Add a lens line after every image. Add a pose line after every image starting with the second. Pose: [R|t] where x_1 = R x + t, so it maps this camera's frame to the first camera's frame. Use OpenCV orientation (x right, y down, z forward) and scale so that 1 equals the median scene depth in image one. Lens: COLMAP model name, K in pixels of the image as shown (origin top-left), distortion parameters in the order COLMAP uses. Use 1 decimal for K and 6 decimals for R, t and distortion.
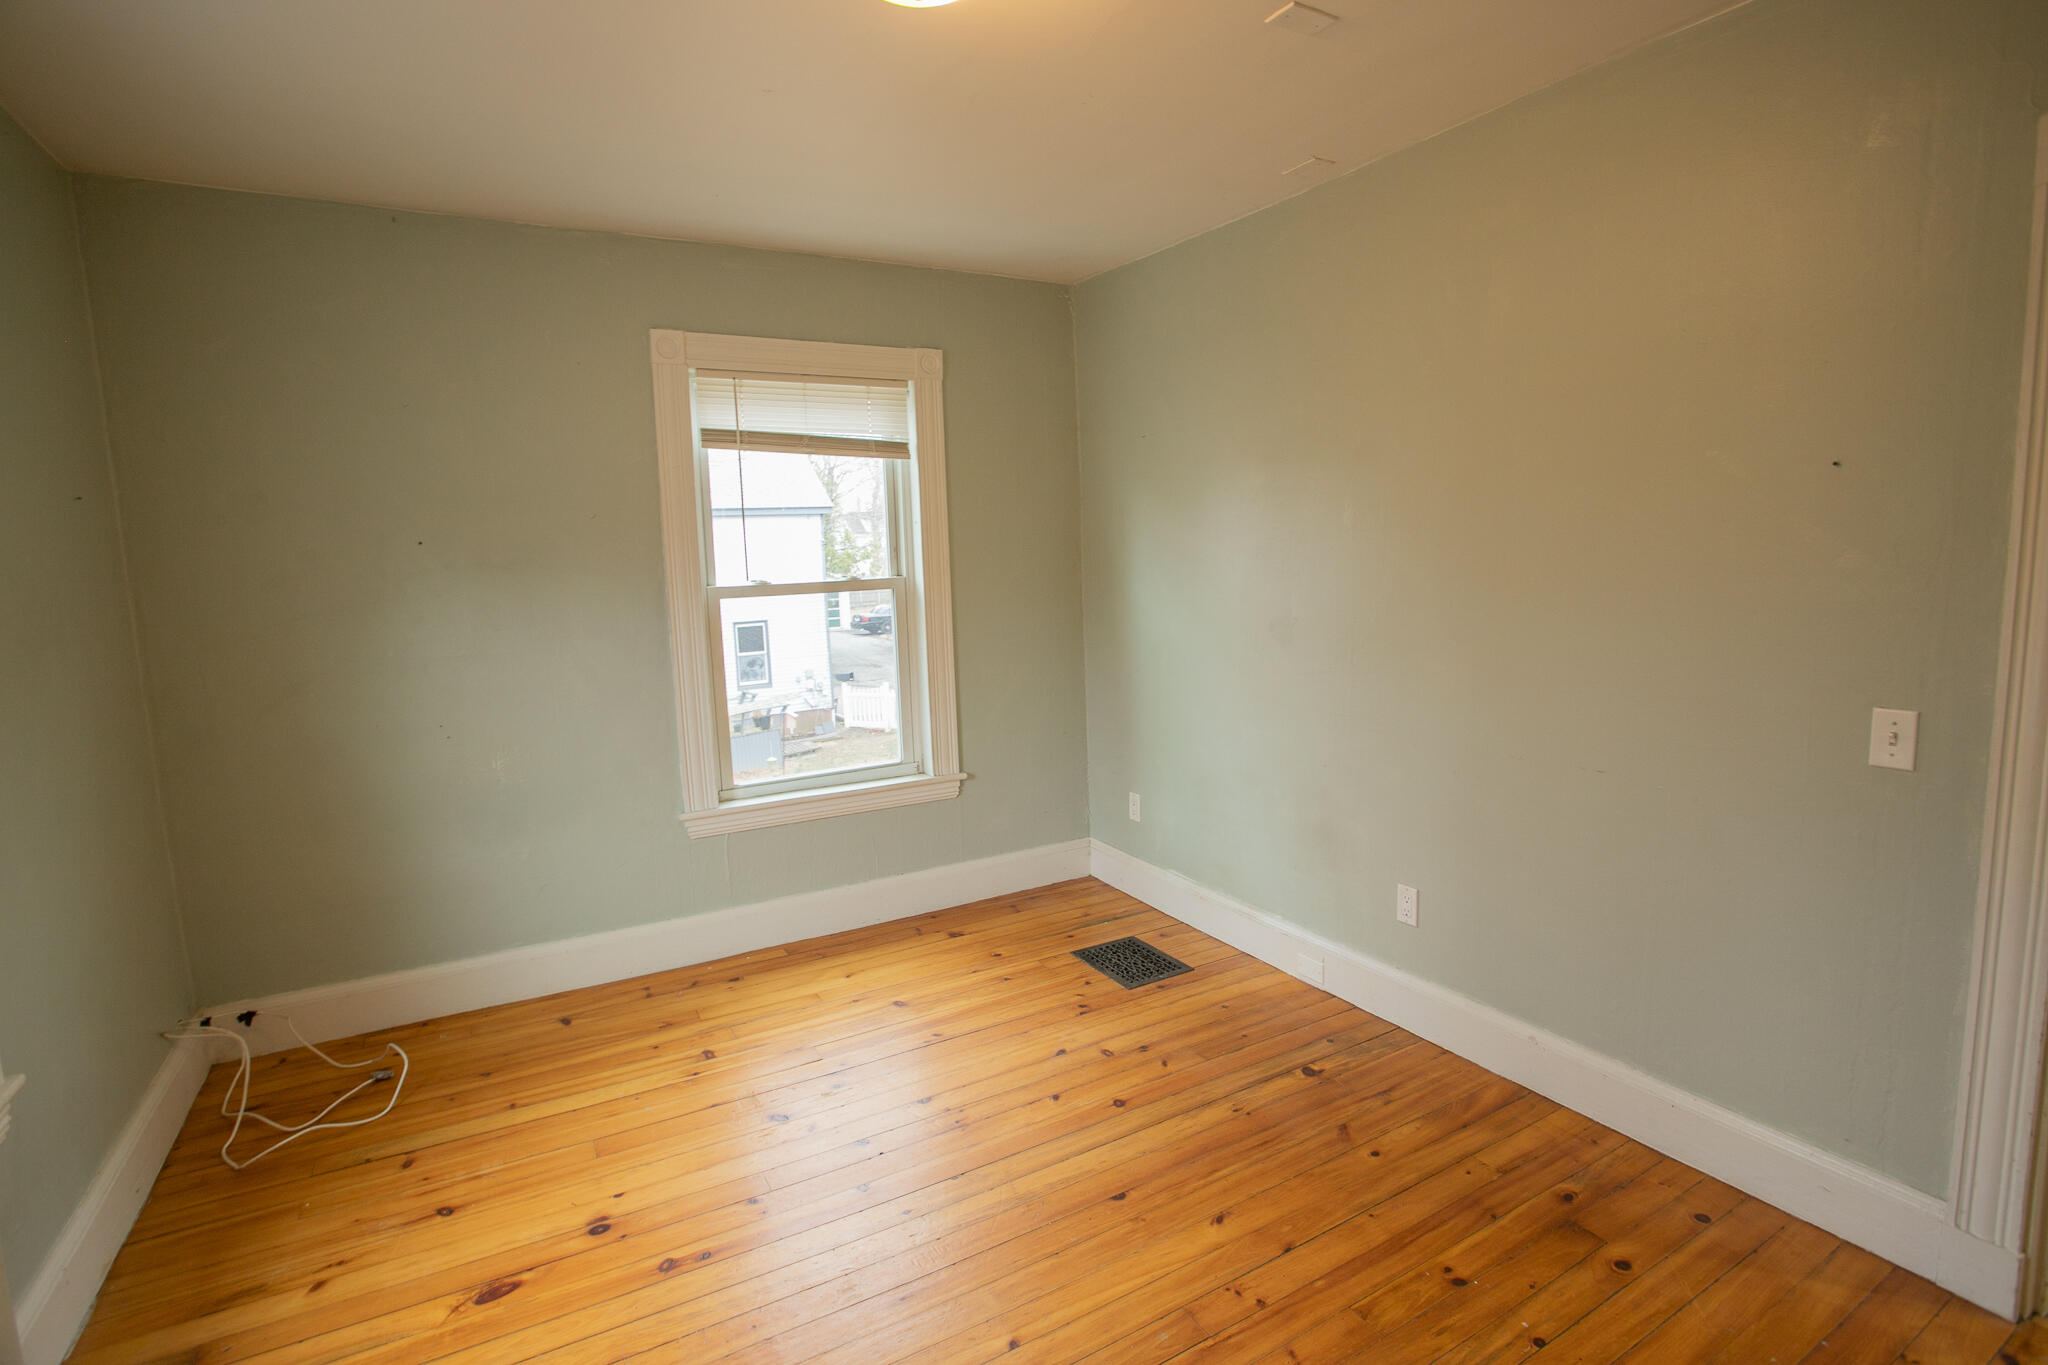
lens RADIAL K [[998.7, 0, 977.0], [0, 998.7, 674.0], [0, 0, 1]] dist [-0.069366, 0.028717]
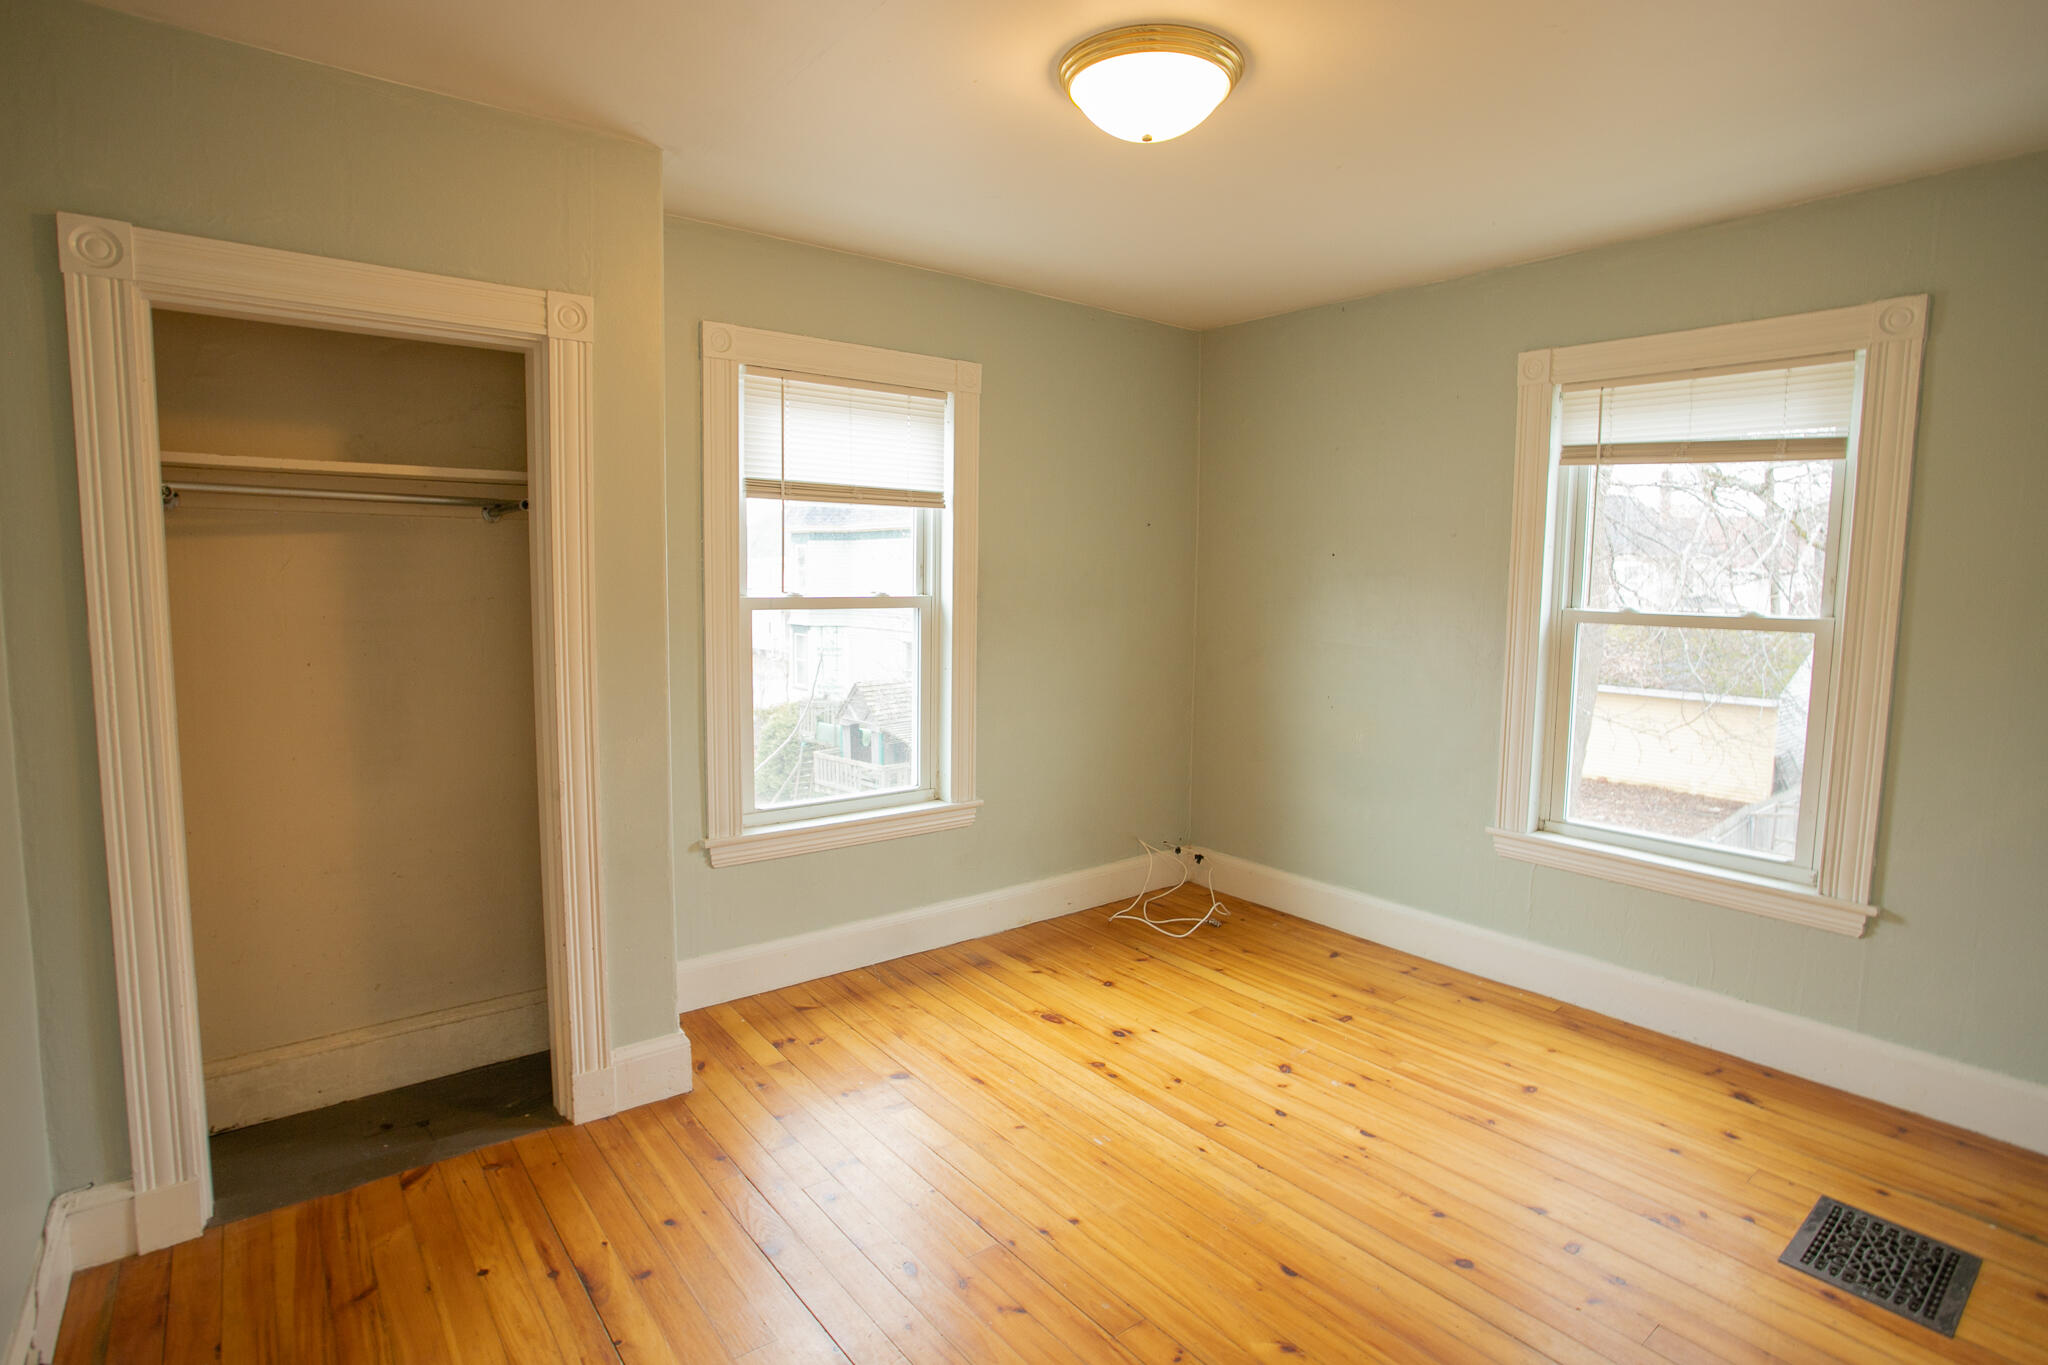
lens RADIAL K [[998.7, 0, 1018.2], [0, 998.7, 677.6], [0, 0, 1]] dist [-0.069366, 0.028717]
pose [[0.174704, 0.141324, -0.974426, 0.679420], [-0.135973, 0.983627, 0.118280, -0.074492], [0.975187, 0.111832, 0.191059, 0.368992]]
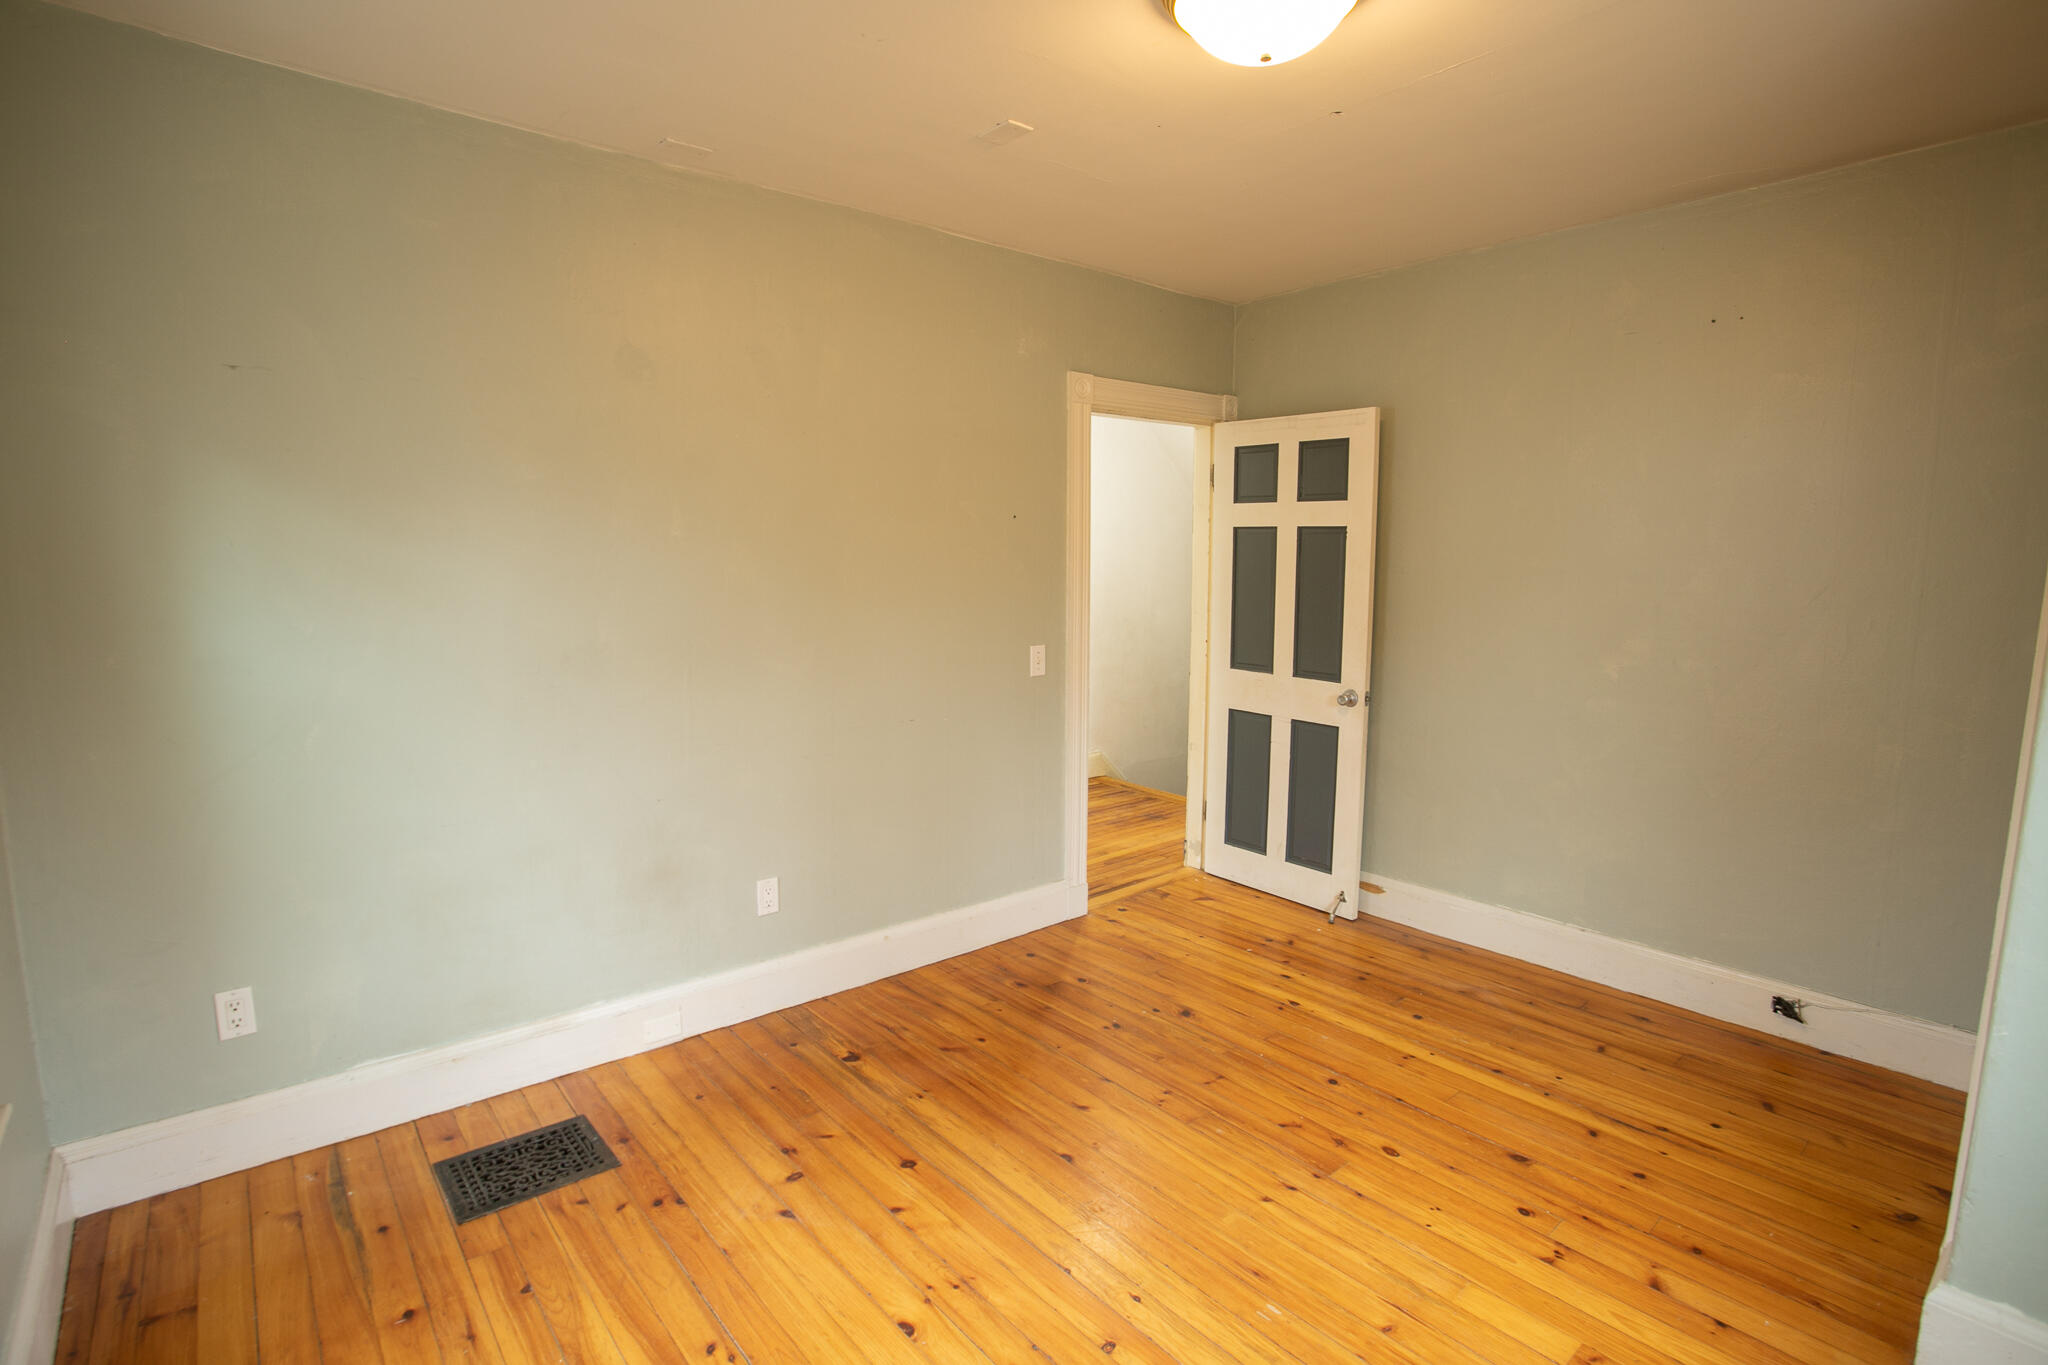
lens RADIAL K [[998.7, 0, 1032.0], [0, 998.7, 696.8], [0, 0, 1]] dist [-0.069366, 0.028717]
pose [[-0.223802, -0.105319, 0.968928, -0.615523], [0.123980, 0.982992, 0.135484, -0.085205], [-0.966717, 0.150449, -0.206938, 0.866241]]
